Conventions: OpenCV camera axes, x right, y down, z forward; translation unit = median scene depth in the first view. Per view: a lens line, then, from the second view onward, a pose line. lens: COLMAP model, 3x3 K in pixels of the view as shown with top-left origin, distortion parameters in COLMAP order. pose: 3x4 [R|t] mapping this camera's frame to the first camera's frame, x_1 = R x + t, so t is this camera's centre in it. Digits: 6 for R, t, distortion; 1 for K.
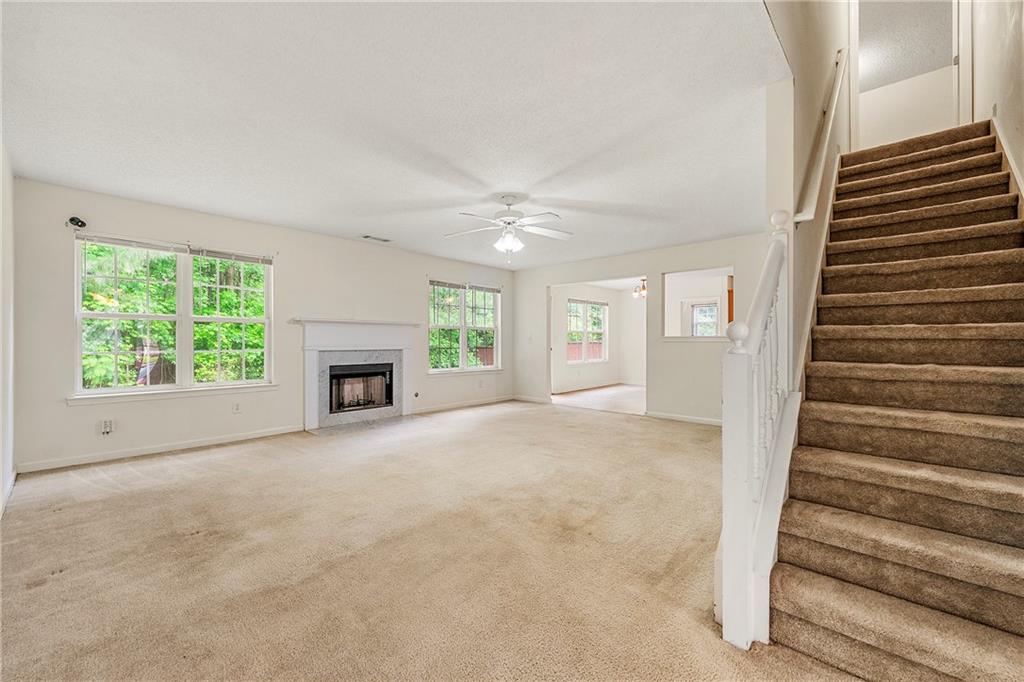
lens RADIAL K [[407.8, 0, 522.4], [0, 407.8, 344.8], [0, 0, 1]] dist [0.001885, 0.000075]
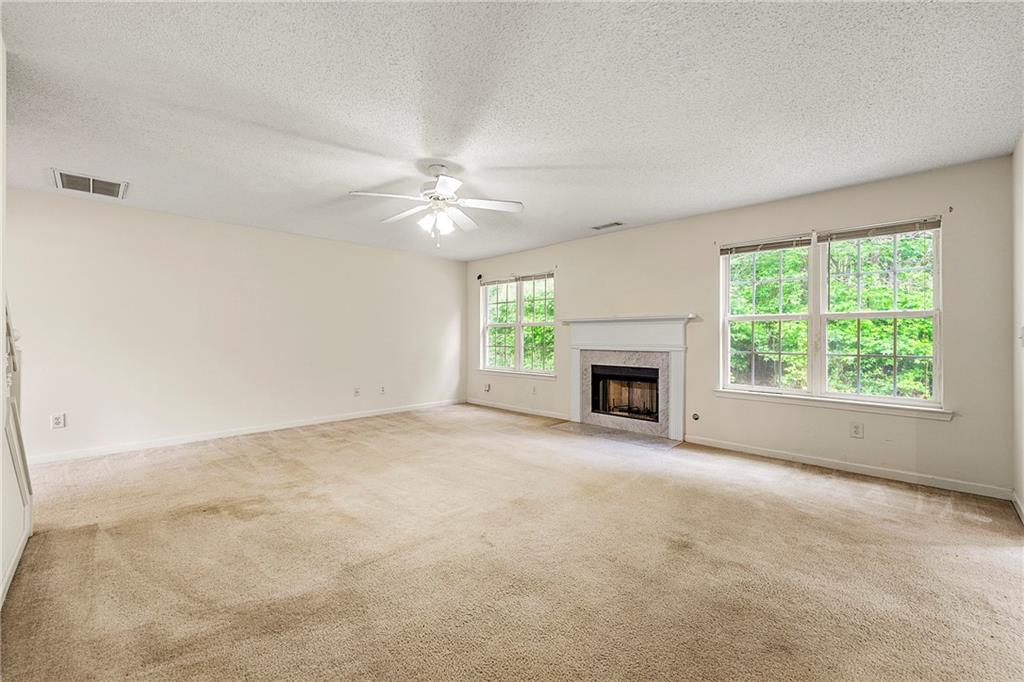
lens RADIAL K [[407.8, 0, 520.0], [0, 407.8, 335.5], [0, 0, 1]] dist [0.001885, 0.000075]
pose [[-0.031679, 0.011806, -0.999428, 0.536264], [0.006743, 0.999910, 0.011598, -0.034225], [0.999475, -0.006372, -0.031756, 0.844978]]
